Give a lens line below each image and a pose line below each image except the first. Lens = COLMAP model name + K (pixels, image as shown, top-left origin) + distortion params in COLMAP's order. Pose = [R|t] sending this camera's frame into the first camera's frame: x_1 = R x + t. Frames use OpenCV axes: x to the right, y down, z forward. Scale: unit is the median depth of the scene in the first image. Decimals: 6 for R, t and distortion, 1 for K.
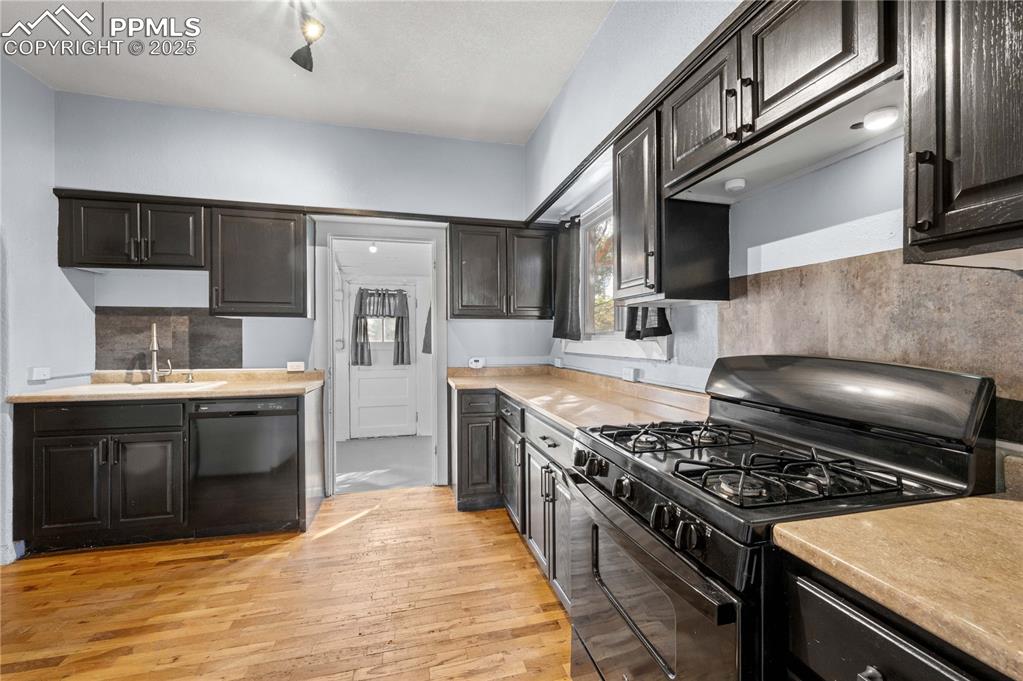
lens RADIAL K [[404.2, 0, 511.8], [0, 404.2, 339.7], [0, 0, 1]] dist [-0.002306, 0.000184]
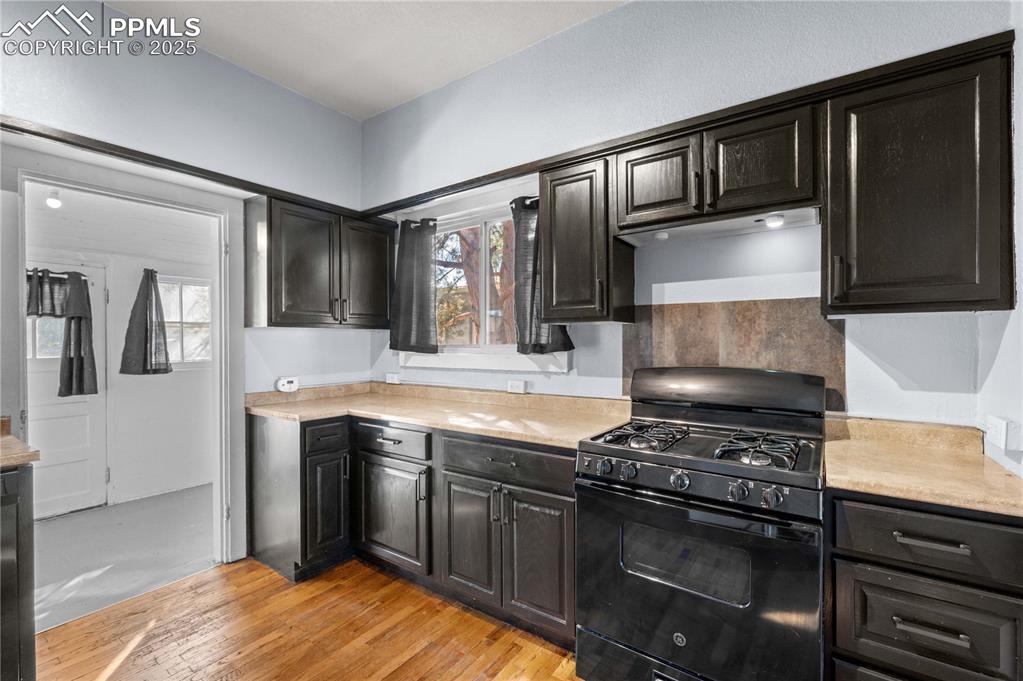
lens RADIAL K [[446.2, 0, 512.8], [0, 446.2, 343.2], [0, 0, 1]] dist [0.002198, 0.000238]
pose [[0.764246, -0.006279, 0.644895, -0.465705], [0.007557, 0.999971, 0.000781, -0.027480], [-0.644881, 0.004276, 0.764271, 0.132426]]
